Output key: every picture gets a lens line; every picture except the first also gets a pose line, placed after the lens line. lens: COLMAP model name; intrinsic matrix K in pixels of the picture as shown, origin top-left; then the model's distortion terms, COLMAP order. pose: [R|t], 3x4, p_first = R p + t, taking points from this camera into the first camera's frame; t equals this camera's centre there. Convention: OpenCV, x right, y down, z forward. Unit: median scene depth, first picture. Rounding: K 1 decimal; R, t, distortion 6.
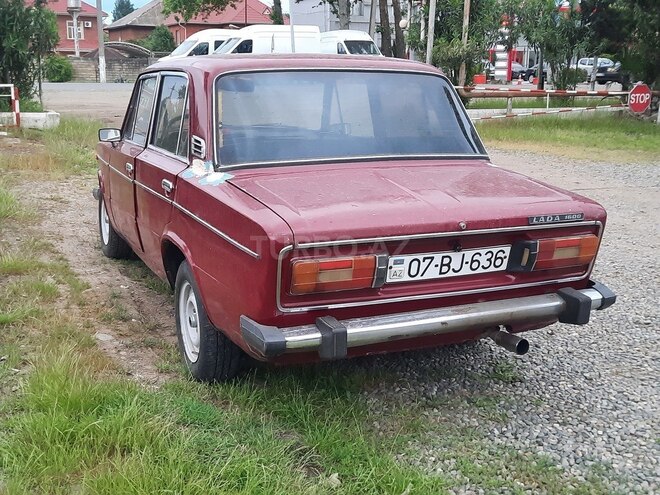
lens RADIAL K [[774.0, 0, 324.6], [0, 774.0, 248.4], [0, 0, 1]] dist [0.066779, -0.083816]
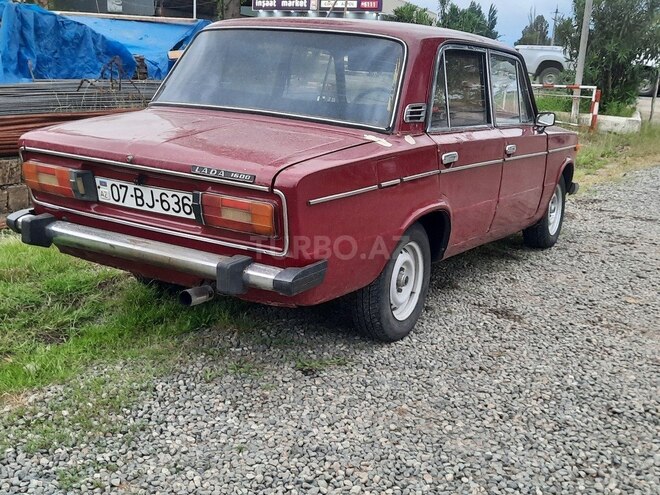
lens RADIAL K [[778.1, 0, 327.2], [0, 778.1, 246.9], [0, 0, 1]] dist [0.060338, -0.041943]
pose [[0.593816, 0.214161, -0.775576, 1.132571], [-0.234191, 0.968196, 0.088042, -0.066195], [0.769765, 0.129352, 0.625084, 0.528863]]
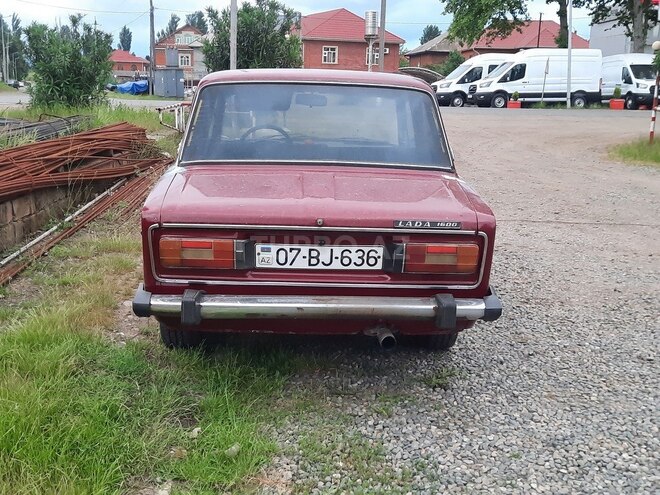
lens RADIAL K [[774.0, 0, 324.6], [0, 774.0, 248.4], [0, 0, 1]] dist [0.066779, -0.083816]
pose [[0.931591, 0.087328, -0.352863, 0.546638], [-0.098002, 0.995108, -0.012463, 0.020352], [0.350049, 0.046191, 0.935592, -0.022475]]
